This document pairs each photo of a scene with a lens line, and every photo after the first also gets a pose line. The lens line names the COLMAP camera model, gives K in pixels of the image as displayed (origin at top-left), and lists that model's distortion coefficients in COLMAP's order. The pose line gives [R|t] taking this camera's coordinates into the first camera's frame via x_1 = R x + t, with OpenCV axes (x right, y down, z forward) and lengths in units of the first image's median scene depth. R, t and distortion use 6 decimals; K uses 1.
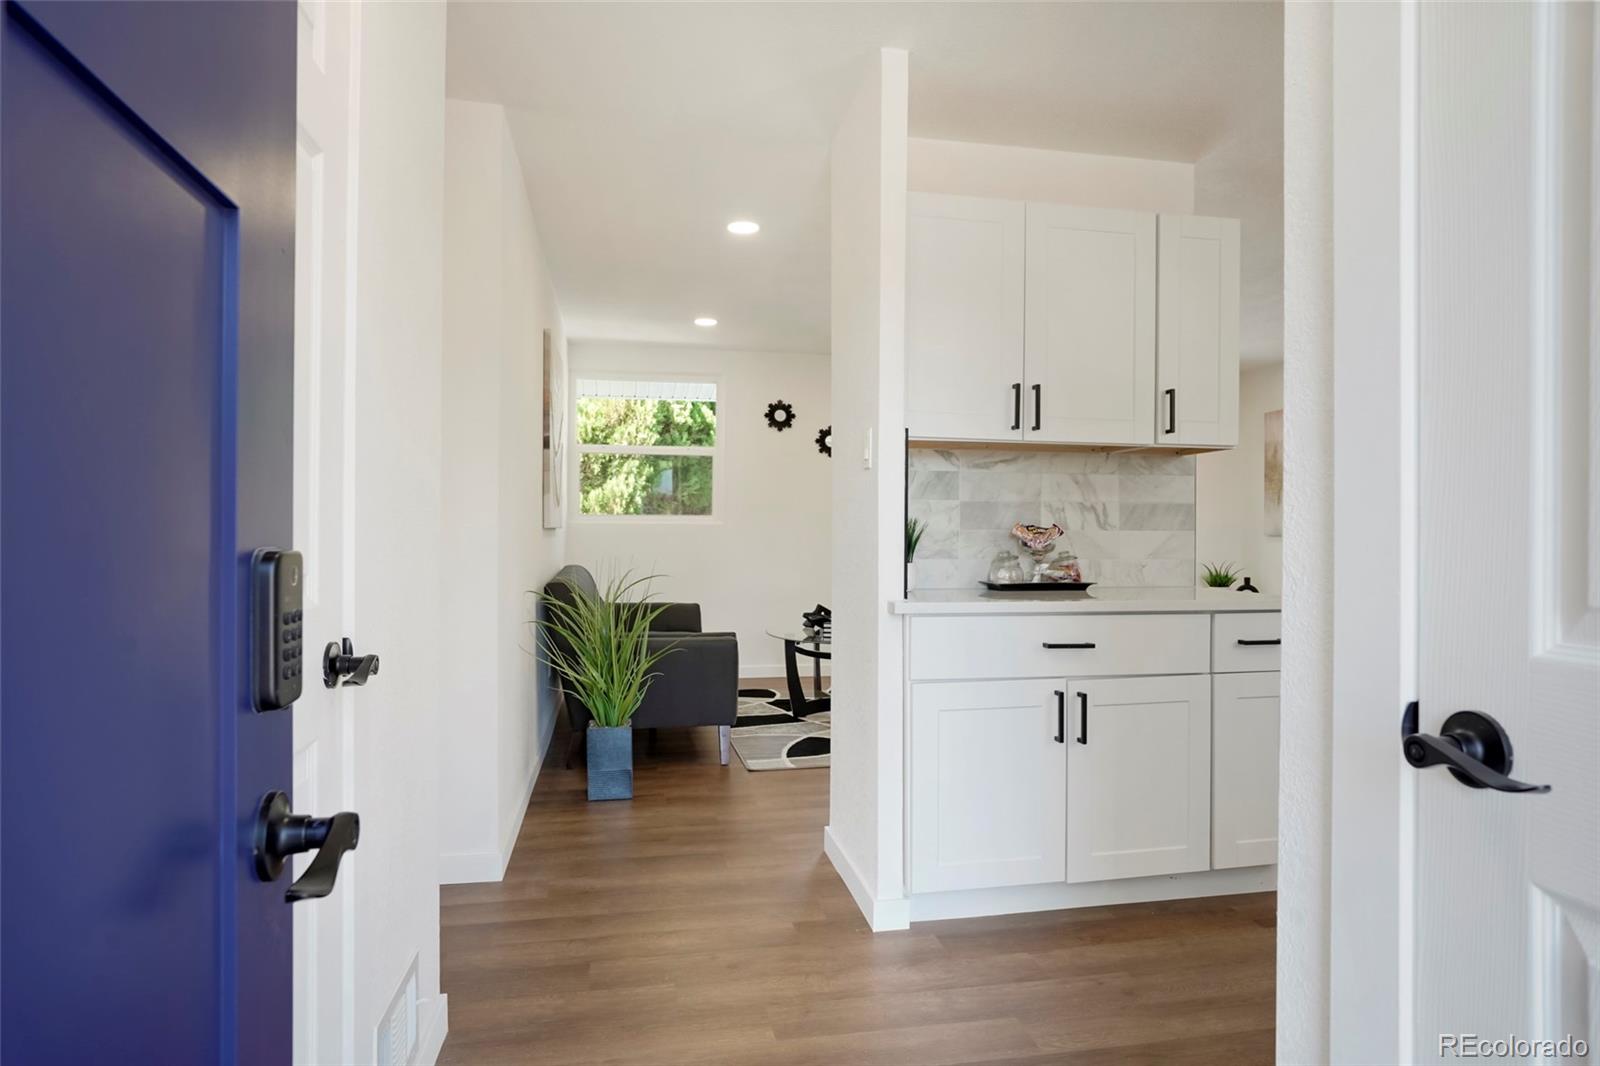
lens RADIAL K [[923.5, 0, 802.8], [0, 923.5, 526.8], [0, 0, 1]] dist [-0.006801, 0.008618]
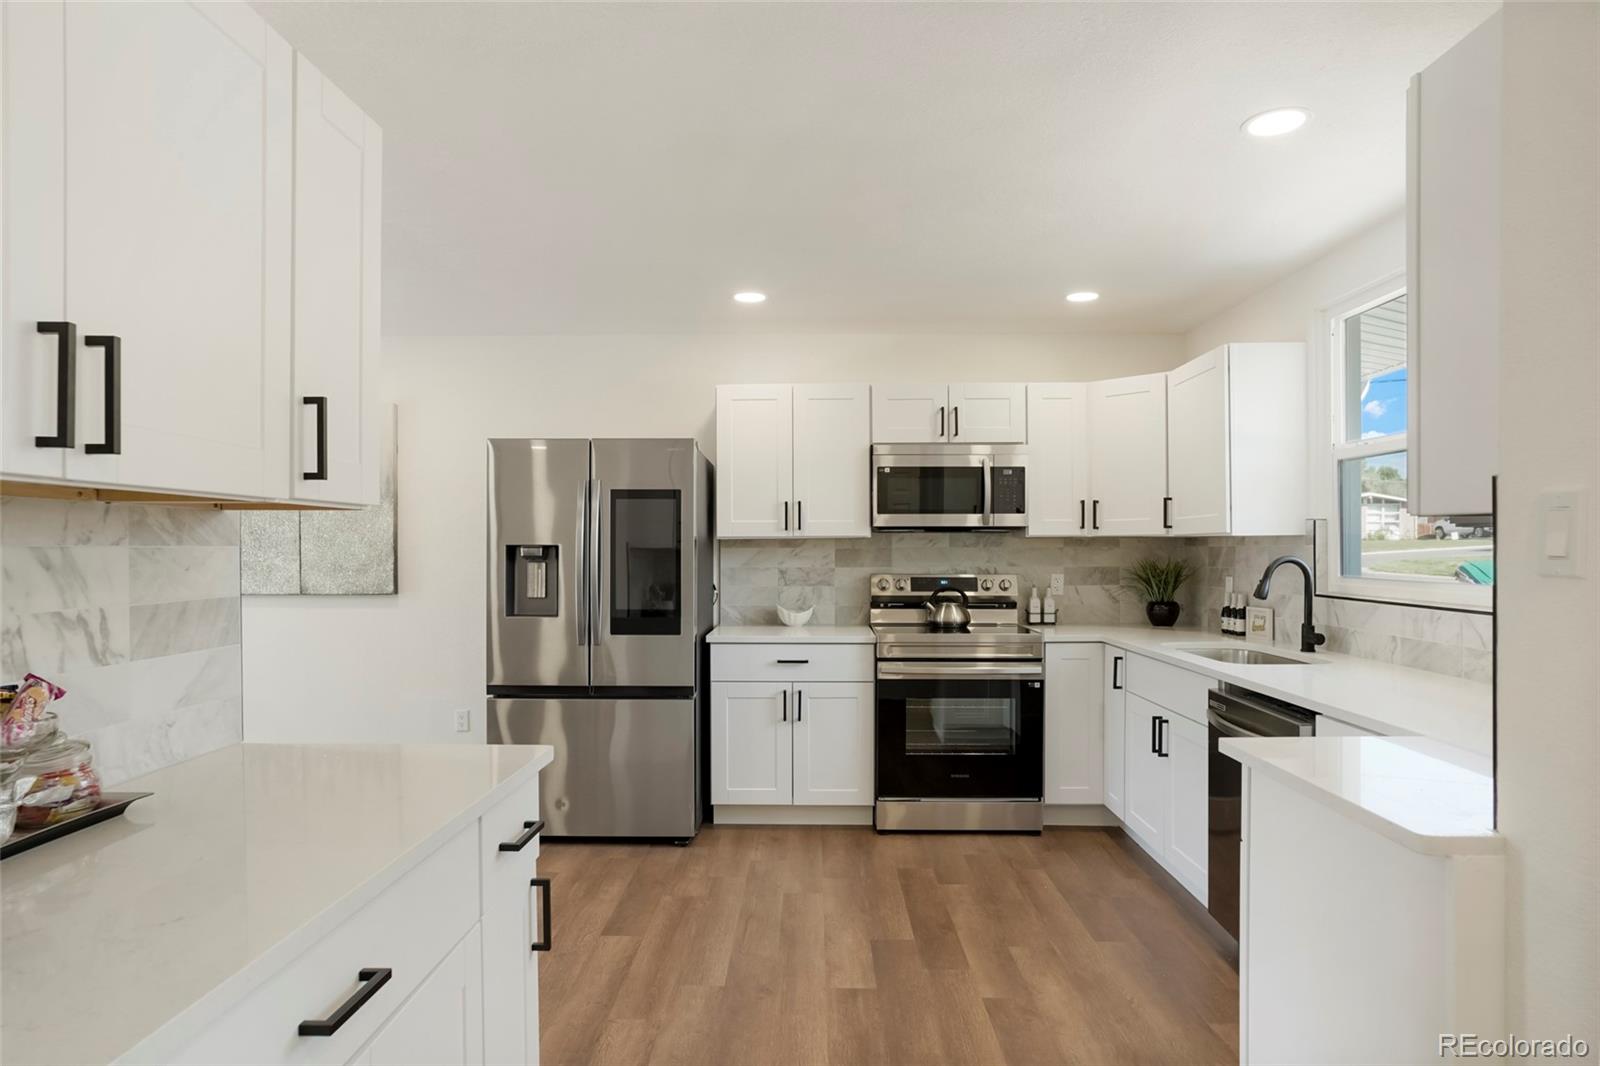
lens RADIAL K [[923.5, 0, 815.7], [0, 923.5, 557.0], [0, 0, 1]] dist [-0.006801, 0.008618]
pose [[0.209689, -0.013746, 0.977671, -0.053281], [-0.002770, 0.999889, 0.014652, -0.059371], [-0.977764, -0.005781, 0.209628, 0.551010]]
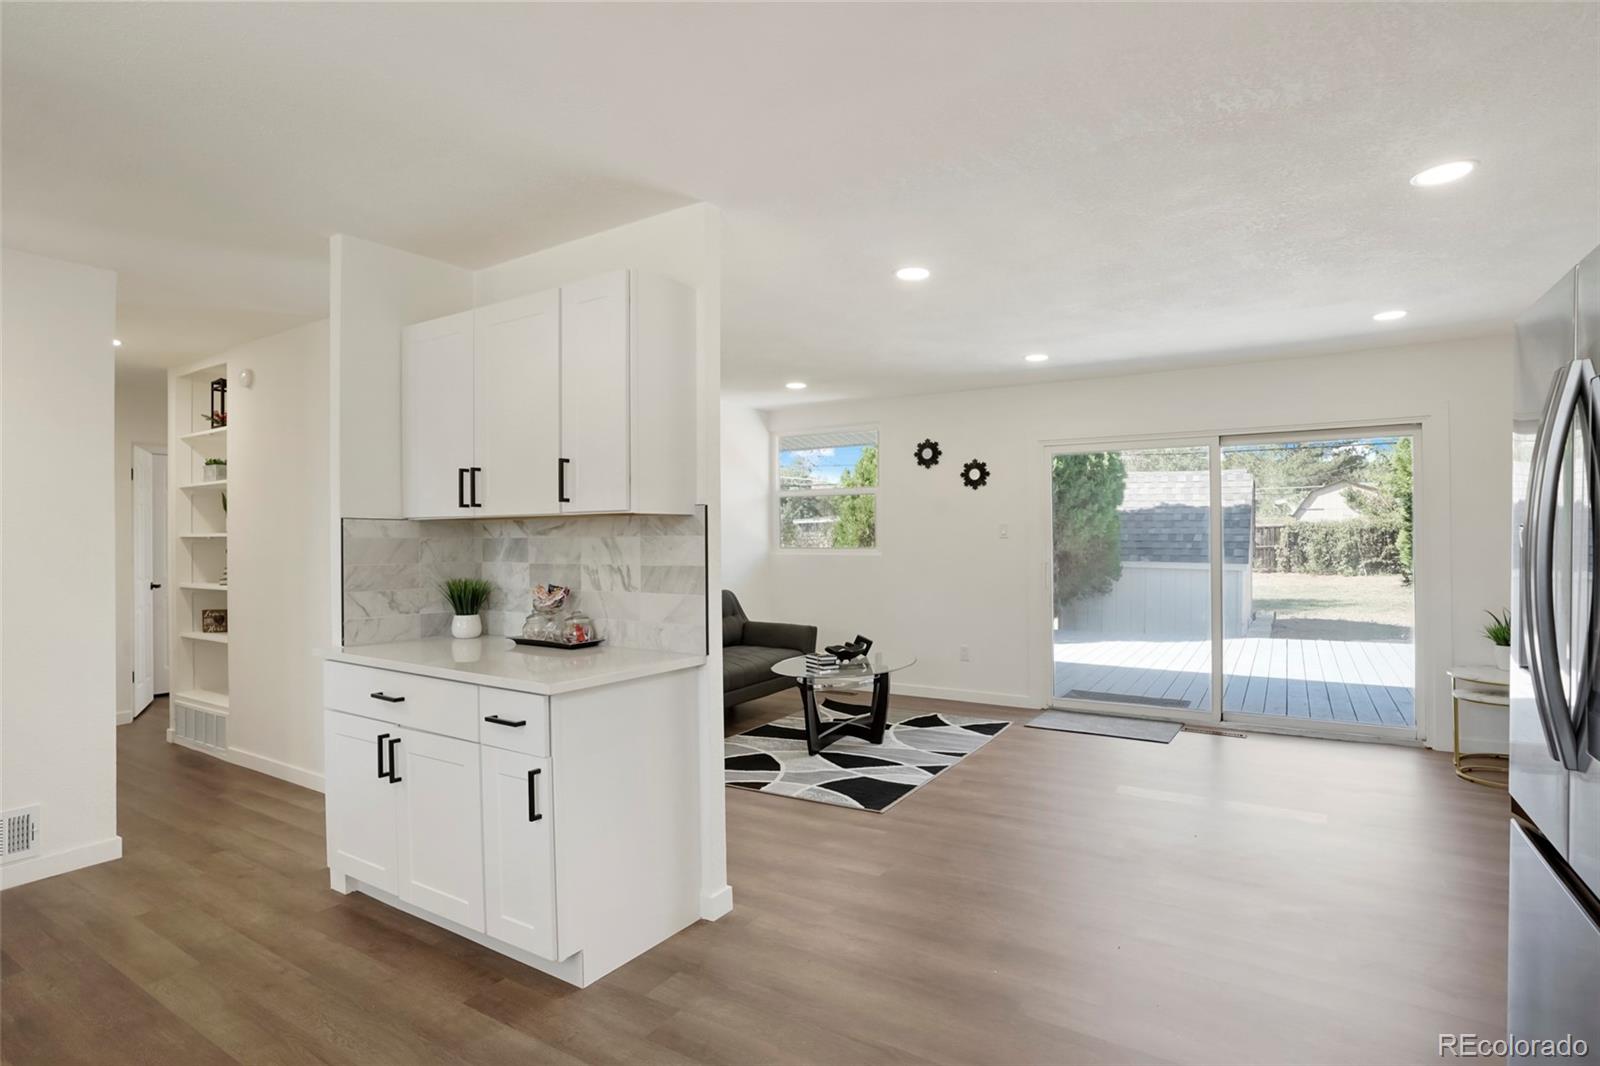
lens RADIAL K [[796.2, 0, 799.0], [0, 796.2, 545.1], [0, 0, 1]] dist [0.006086, 0.003480]
pose [[0.708719, -0.004004, -0.705479, 1.085054], [0.014450, 0.999857, 0.008842, -0.052977], [0.705342, -0.016461, 0.708676, 0.509998]]
